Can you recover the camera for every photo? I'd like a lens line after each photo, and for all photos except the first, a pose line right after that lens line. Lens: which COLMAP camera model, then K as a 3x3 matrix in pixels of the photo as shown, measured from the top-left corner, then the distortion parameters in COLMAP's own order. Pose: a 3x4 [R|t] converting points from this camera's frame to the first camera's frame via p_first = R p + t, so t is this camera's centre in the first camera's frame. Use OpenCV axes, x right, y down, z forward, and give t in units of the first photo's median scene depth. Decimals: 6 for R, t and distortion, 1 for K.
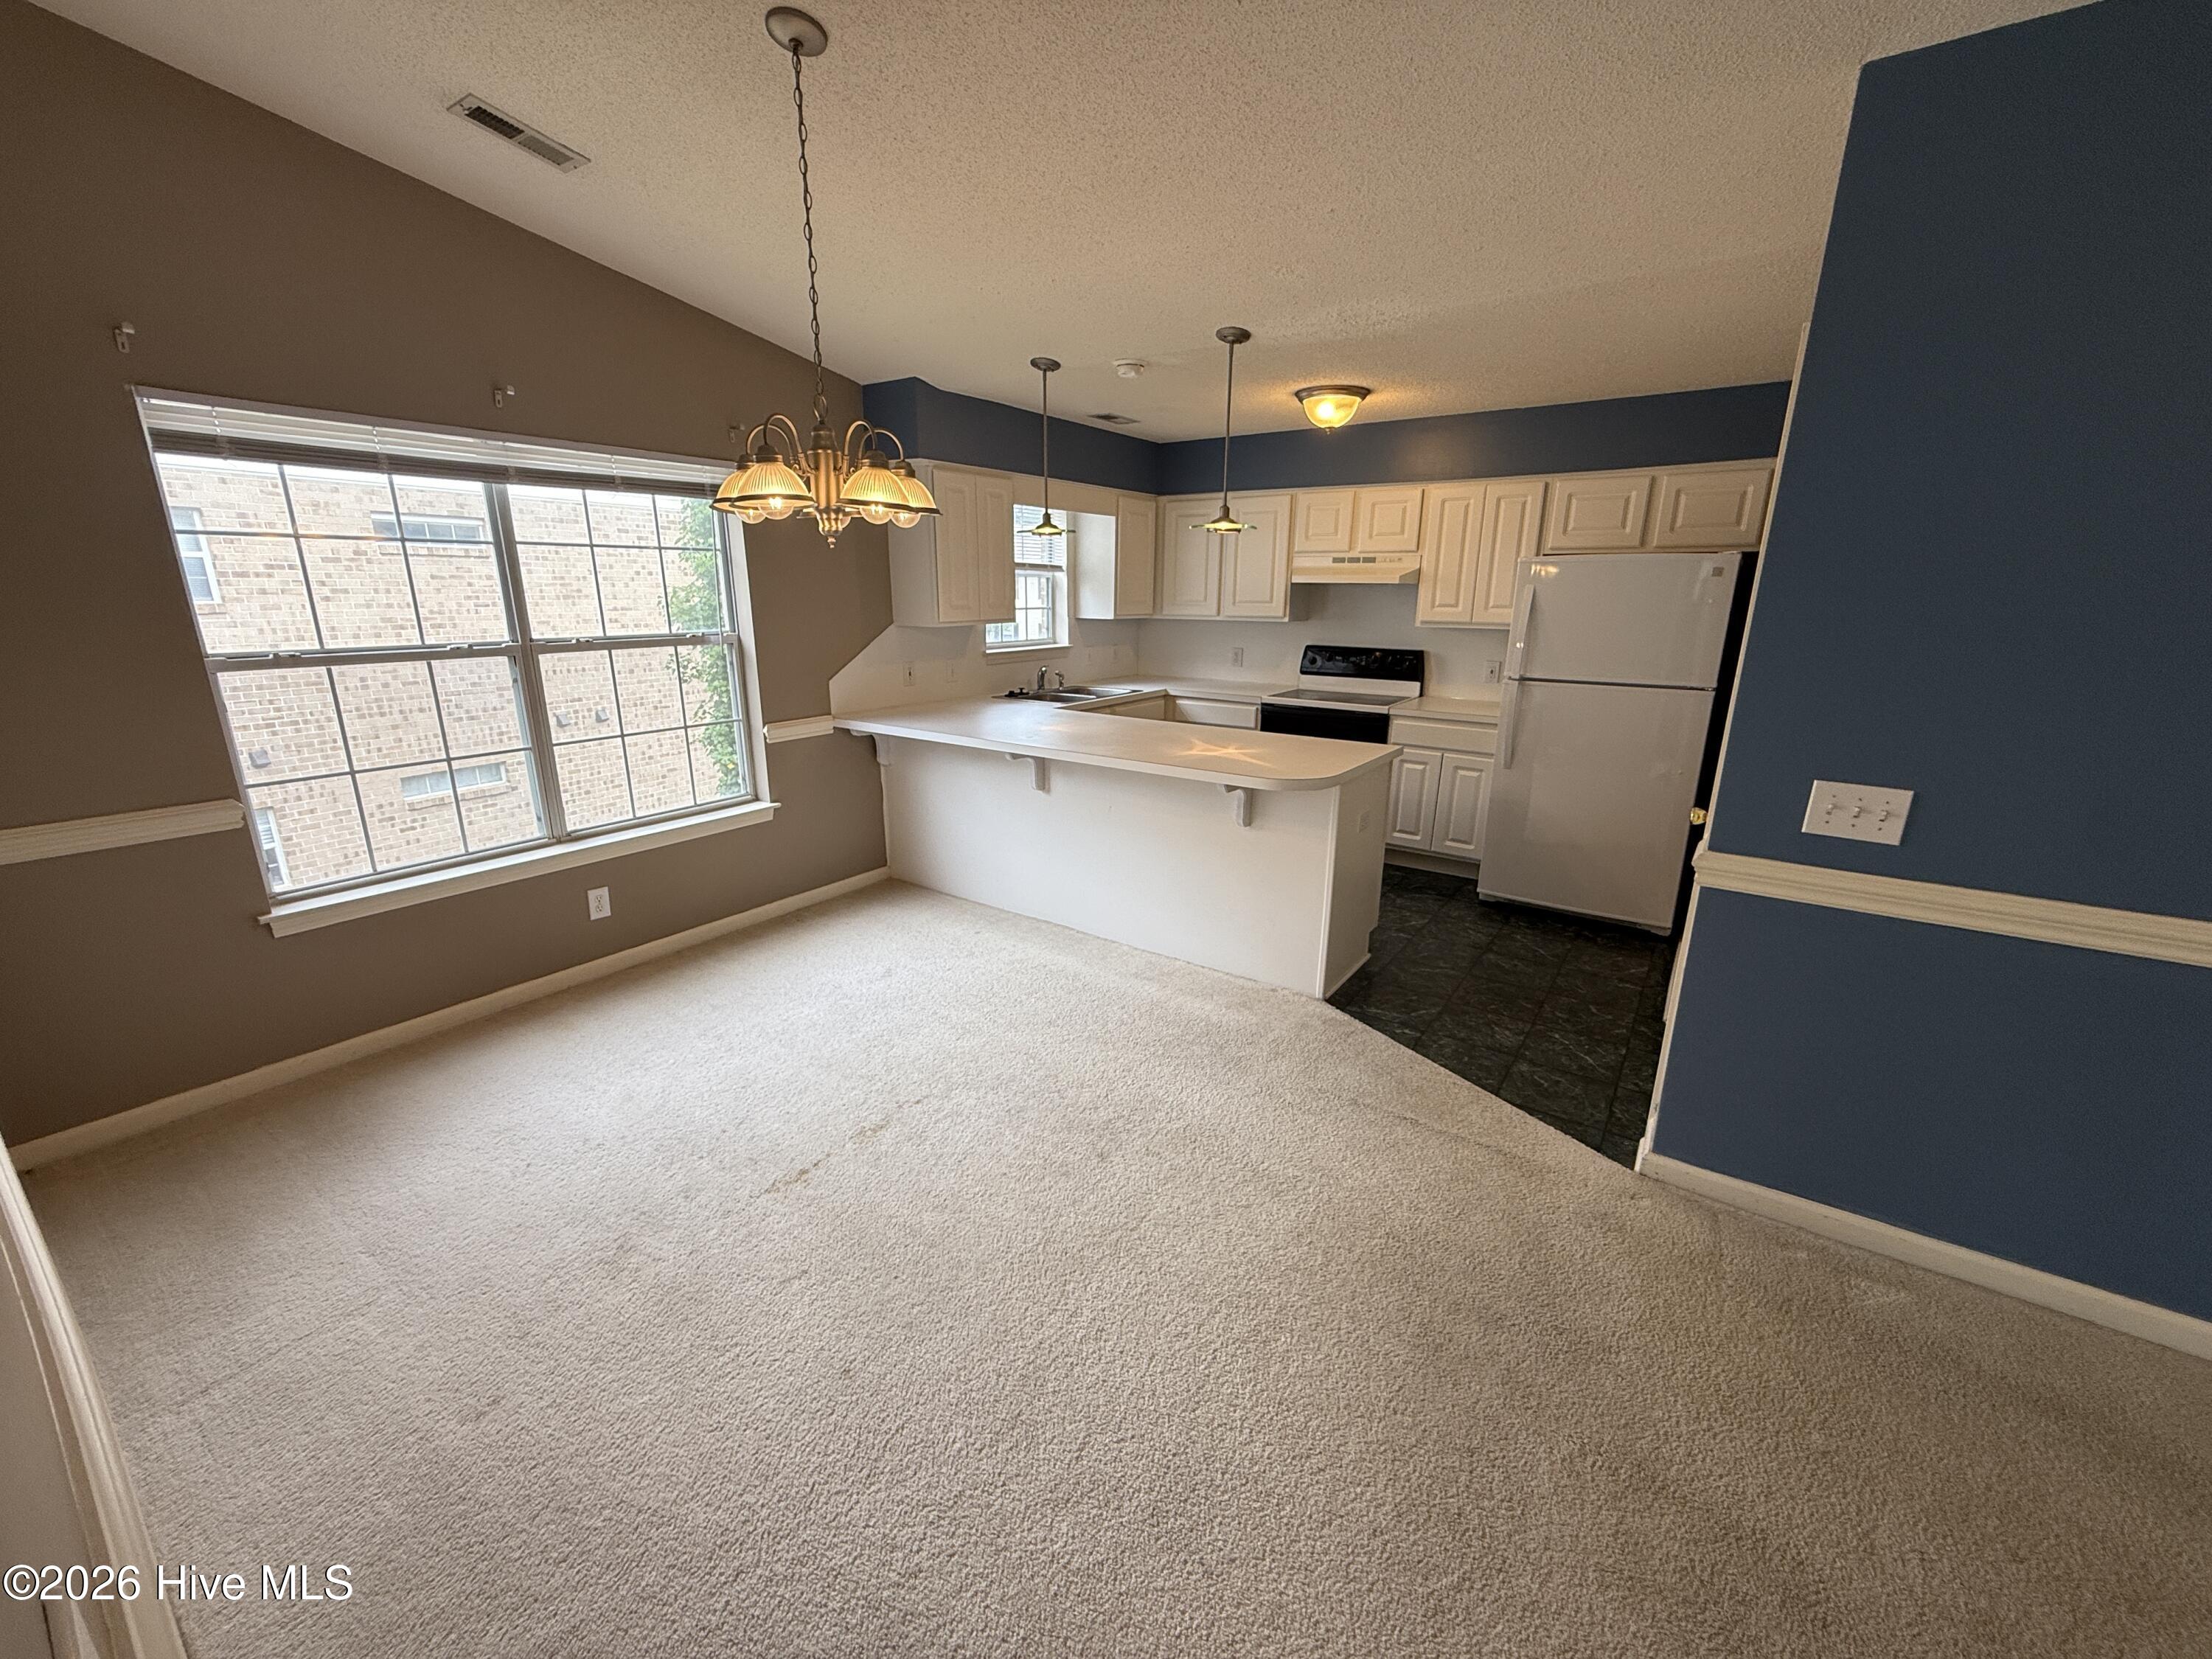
lens RADIAL K [[892.0, 0, 1083.1], [0, 892.0, 825.7], [0, 0, 1]] dist [-0.001054, -0.000179]
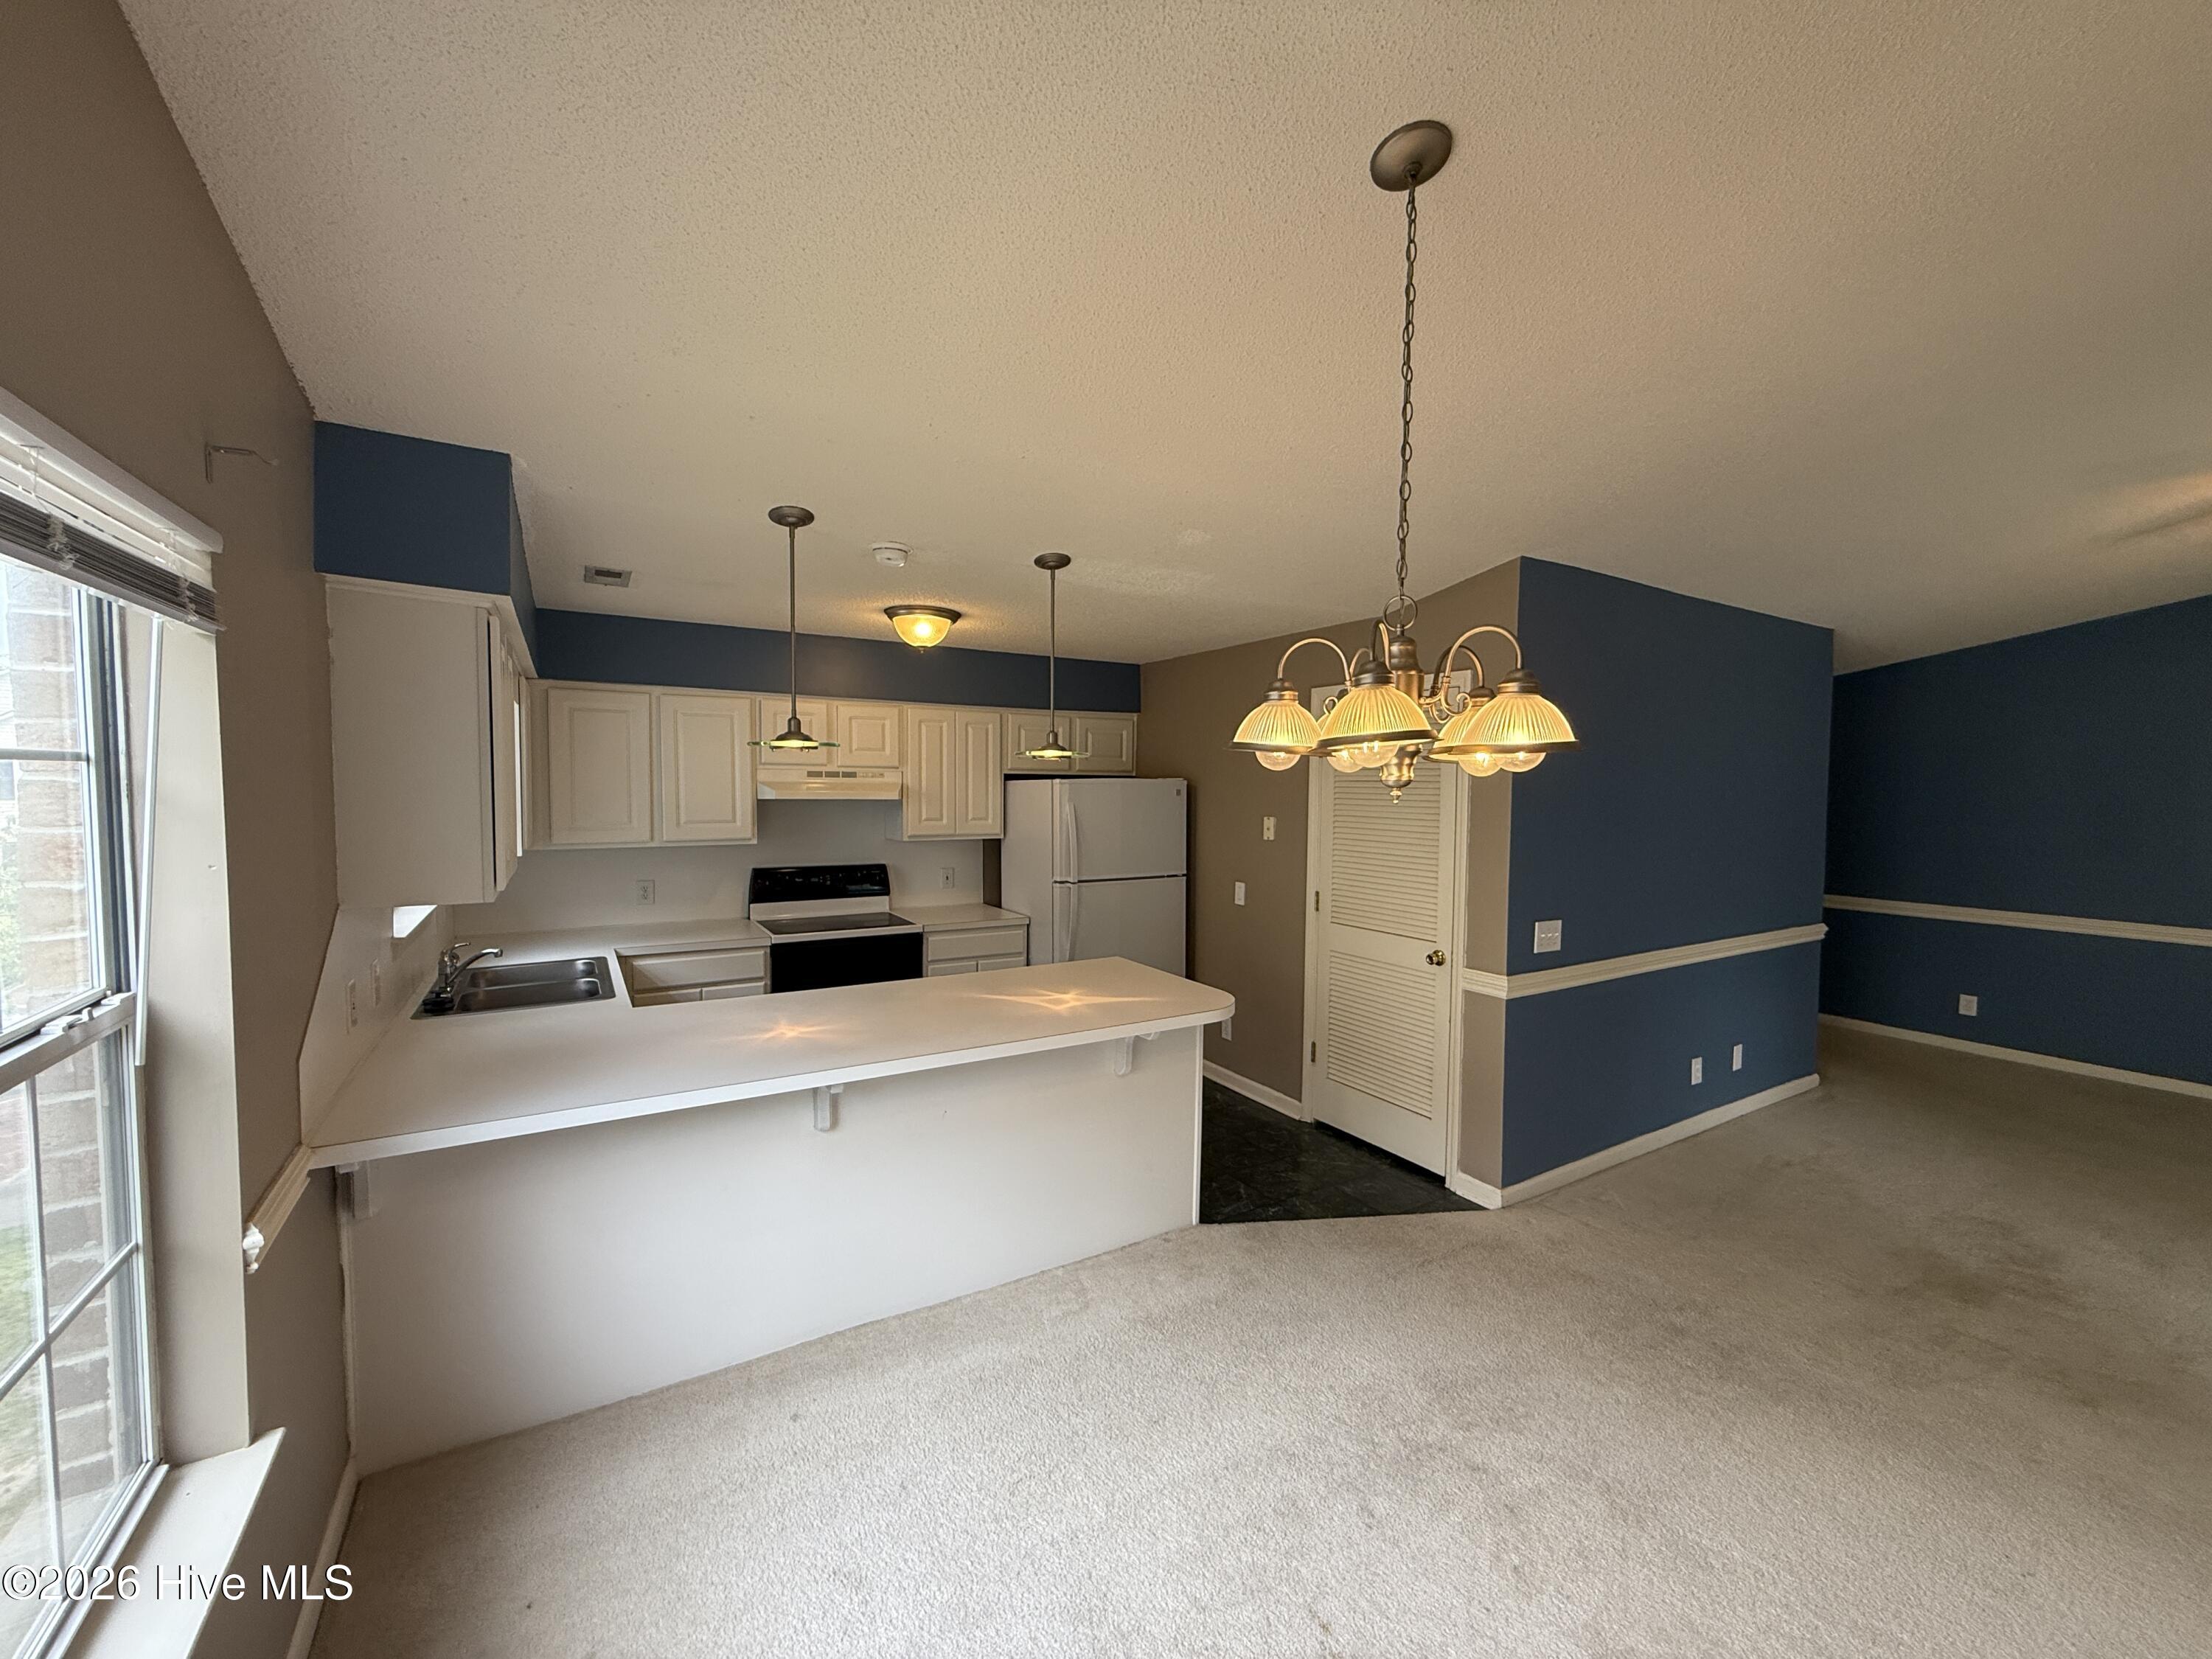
lens RADIAL K [[892.0, 0, 1104.5], [0, 892.0, 835.6], [0, 0, 1]] dist [-0.001054, -0.000179]
pose [[0.385098, -0.056942, 0.921117, -0.550759], [0.232898, 0.971786, -0.037295, -0.175383], [-0.893005, 0.228889, 0.387494, 0.524451]]
